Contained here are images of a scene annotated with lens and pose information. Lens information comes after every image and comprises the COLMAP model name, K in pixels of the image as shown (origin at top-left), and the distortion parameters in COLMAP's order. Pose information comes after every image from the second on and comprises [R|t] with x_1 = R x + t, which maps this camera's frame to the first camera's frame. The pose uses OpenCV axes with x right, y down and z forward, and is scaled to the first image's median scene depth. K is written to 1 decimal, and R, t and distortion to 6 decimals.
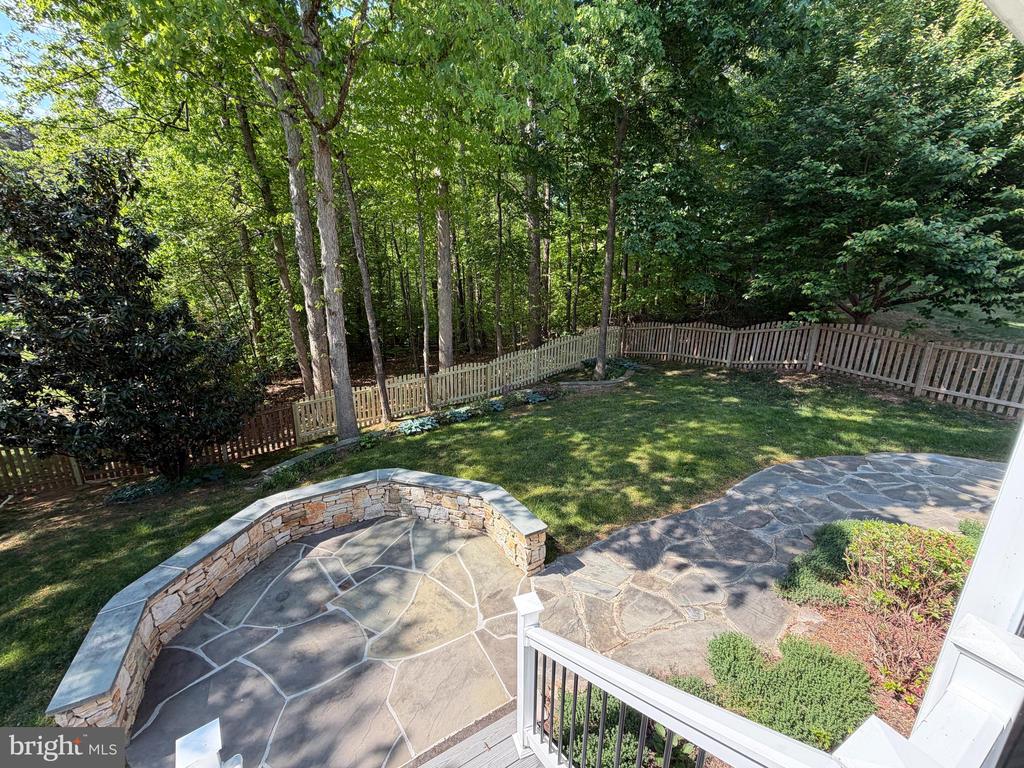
lens RADIAL K [[408.1, 0, 512.0], [0, 408.1, 384.0], [0, 0, 1]] dist [-0.005518, 0.000081]
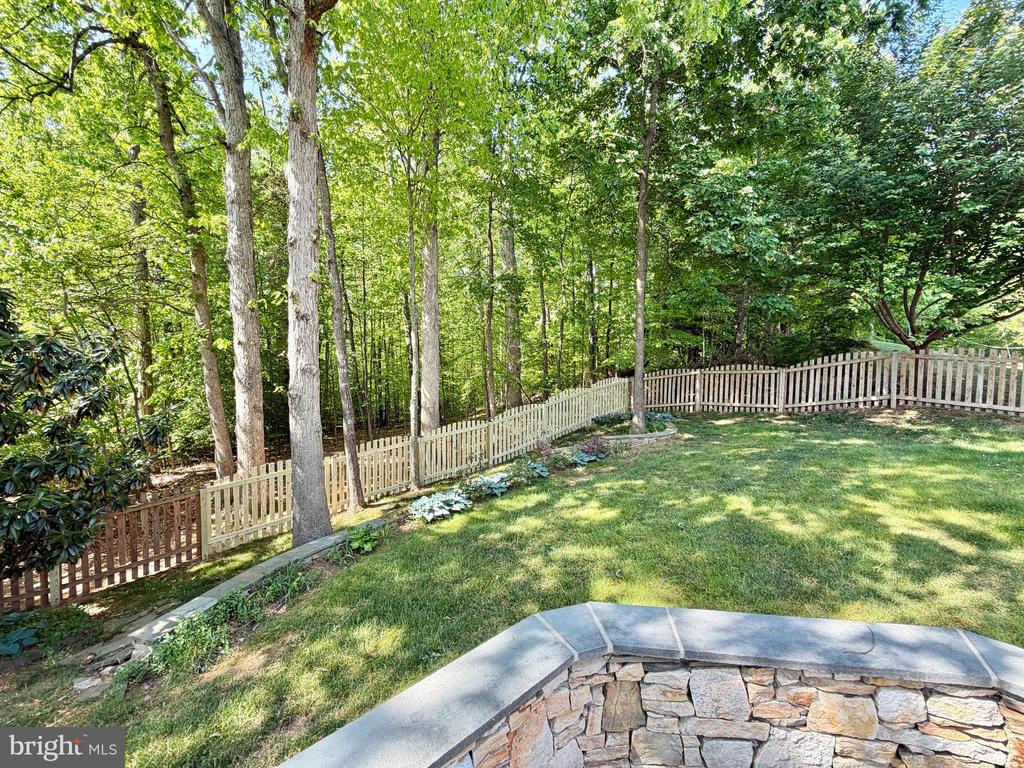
lens RADIAL K [[407.1, 0, 512.0], [0, 407.1, 384.0], [0, 0, 1]] dist [-0.001291, 0.000052]
pose [[0.983361, -0.018267, 0.180739, -0.190184], [0.054805, 0.978405, -0.199300, 0.043381], [-0.173196, 0.205889, 0.963127, 0.303346]]
